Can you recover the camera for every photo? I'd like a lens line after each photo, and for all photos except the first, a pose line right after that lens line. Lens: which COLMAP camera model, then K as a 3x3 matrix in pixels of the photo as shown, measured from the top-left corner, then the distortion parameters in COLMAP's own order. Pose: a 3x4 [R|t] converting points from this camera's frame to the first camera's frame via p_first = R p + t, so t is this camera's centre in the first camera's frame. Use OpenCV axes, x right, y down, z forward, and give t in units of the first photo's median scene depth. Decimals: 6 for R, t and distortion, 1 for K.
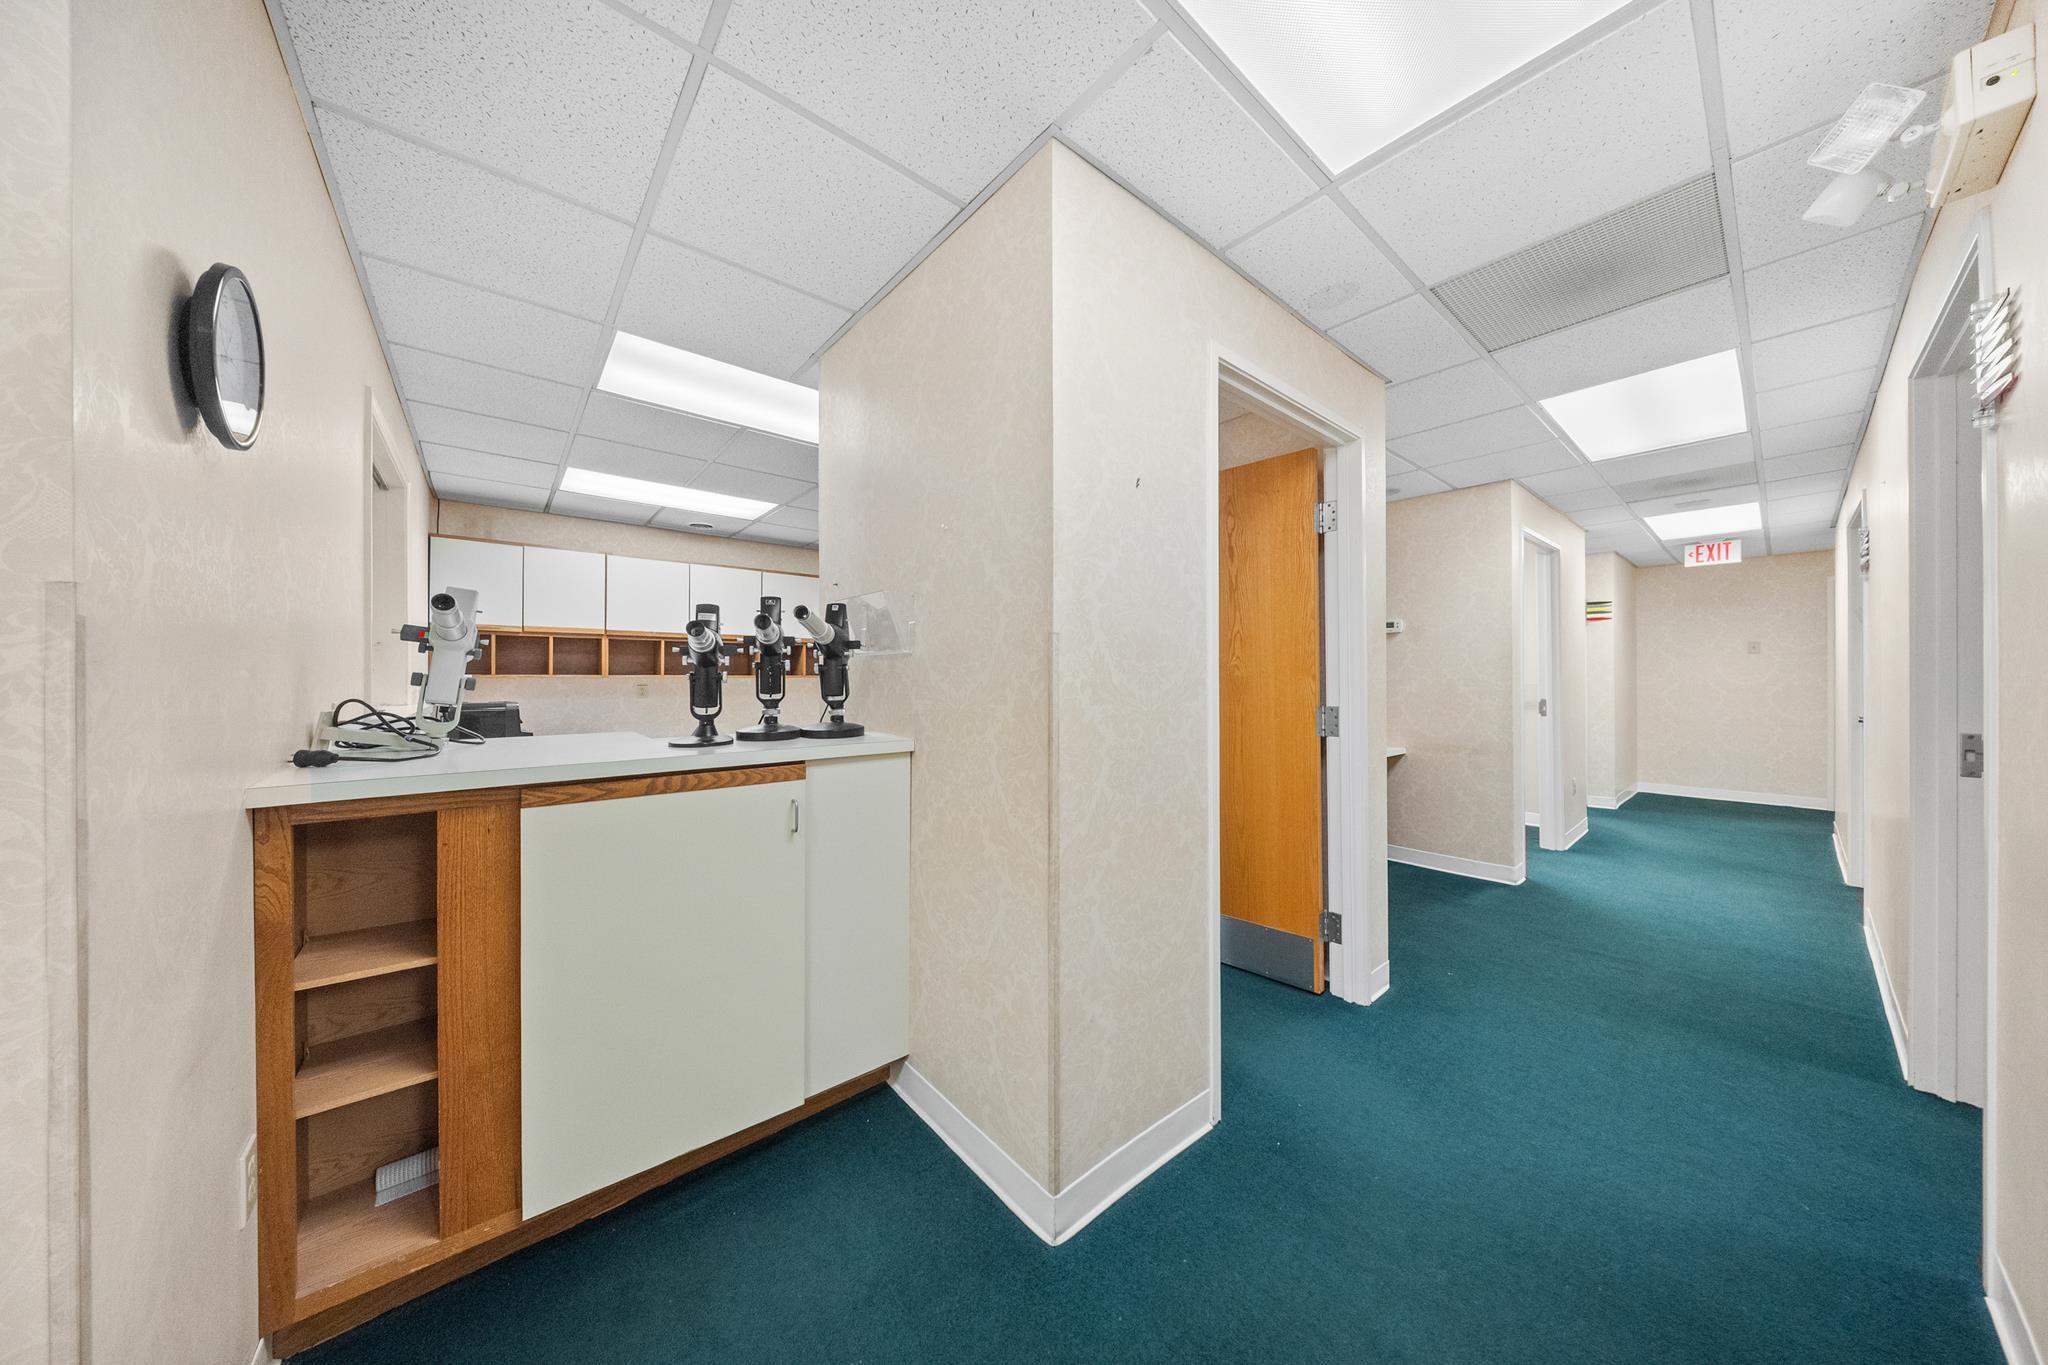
lens RADIAL K [[639.6, 0, 1024.0], [0, 639.6, 682.5], [0, 0, 1]] dist [0.000242, 0.000008]
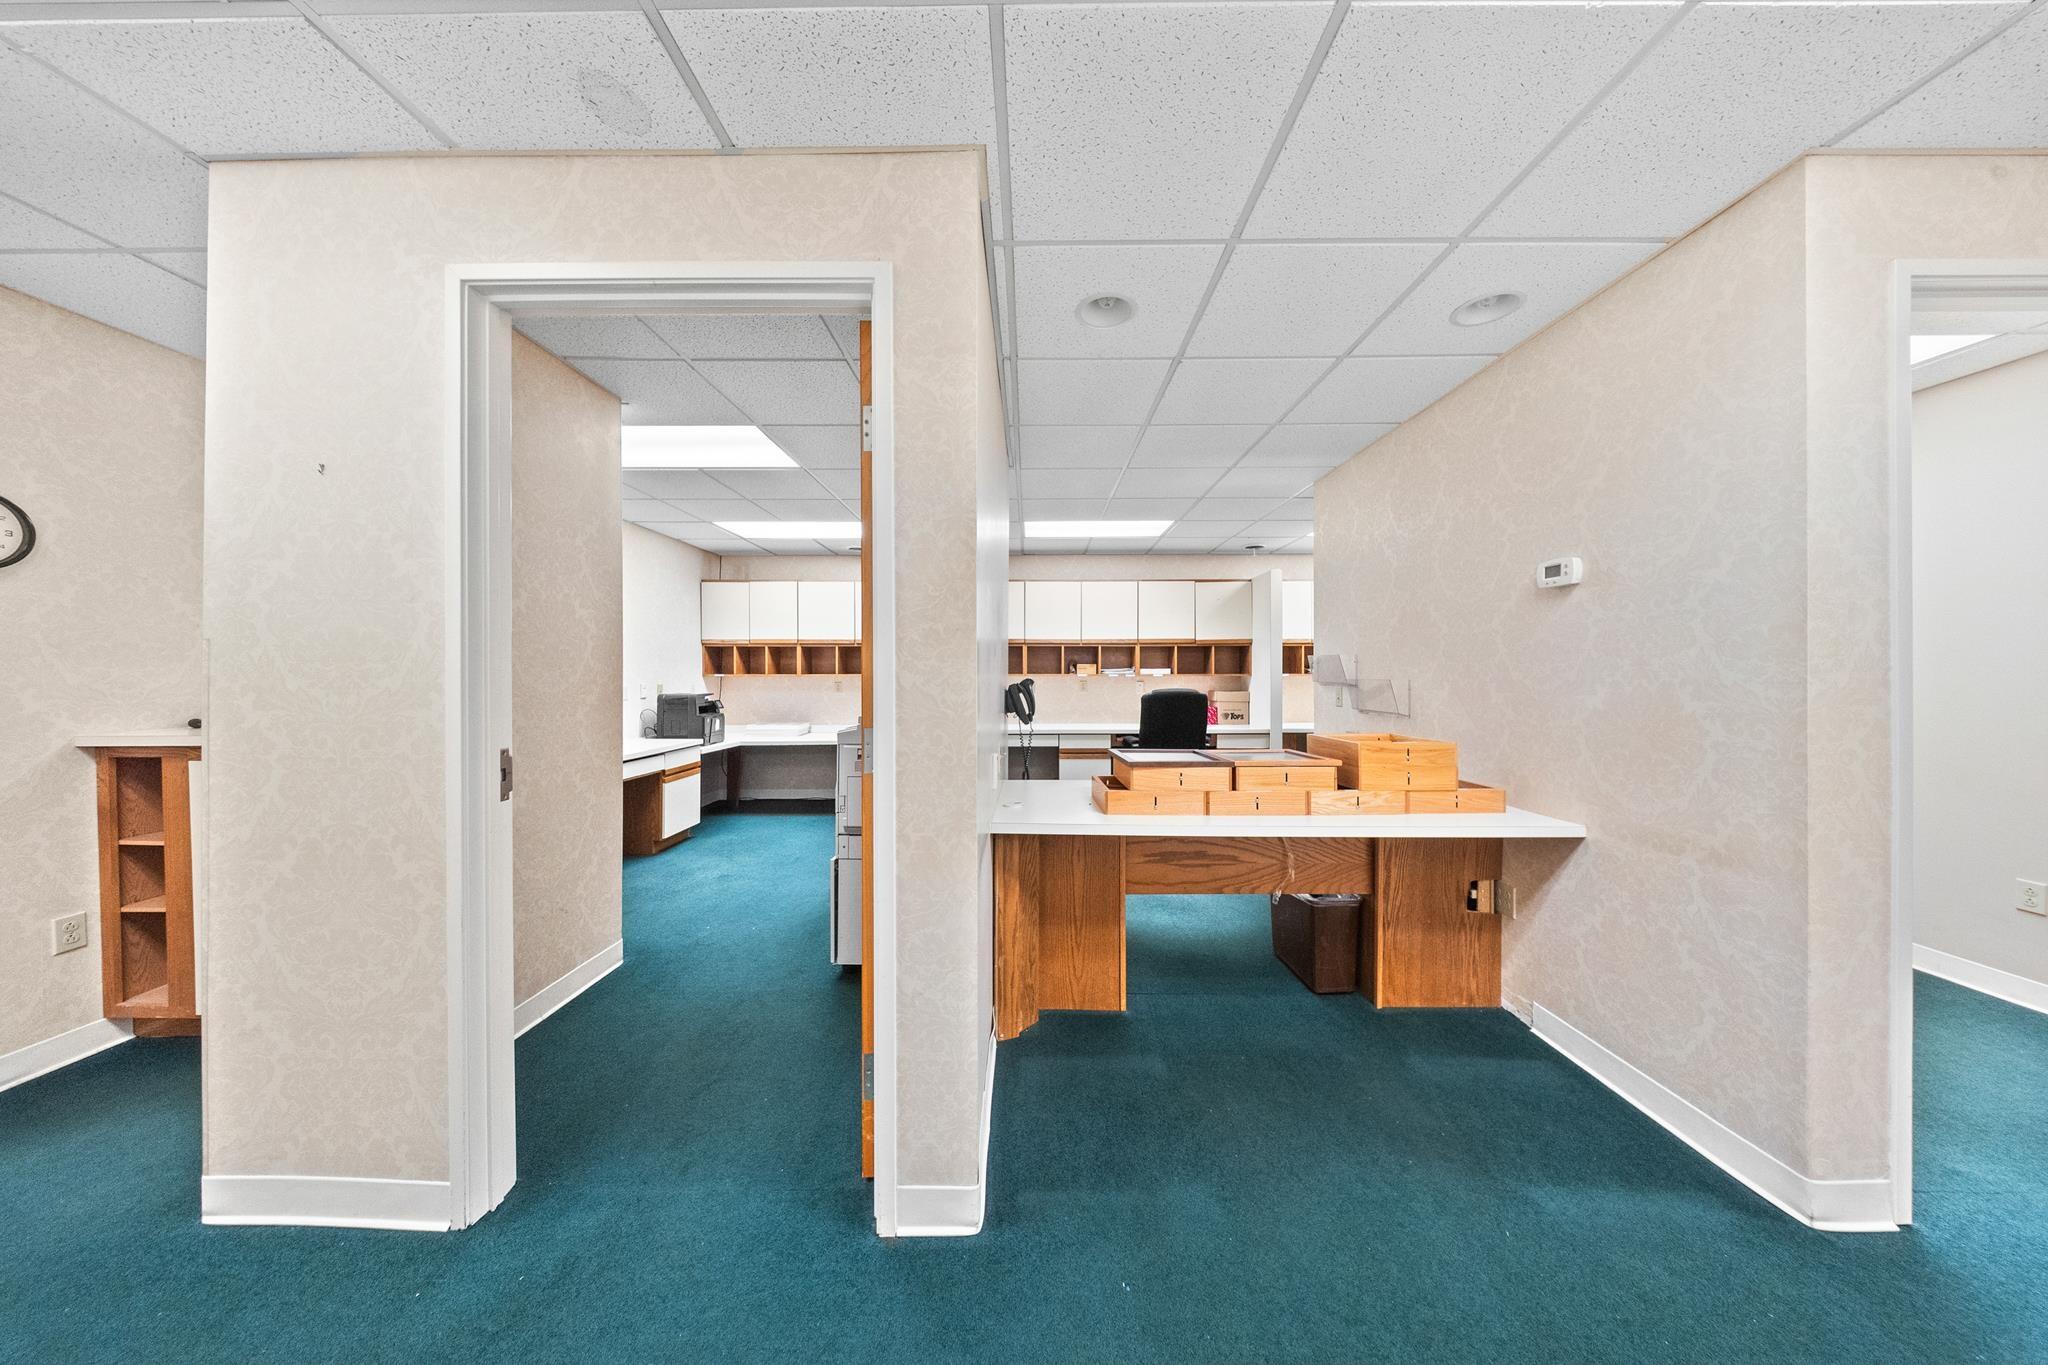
lens RADIAL K [[578.9, 0, 1024.0], [0, 578.9, 682.5], [0, 0, 1]] dist [-0.015130, -0.000017]
pose [[0.757108, 0.009519, -0.653220, 0.607498], [-0.002987, 0.999934, 0.011110, -0.007826], [0.653283, -0.006461, 0.757087, 0.435079]]
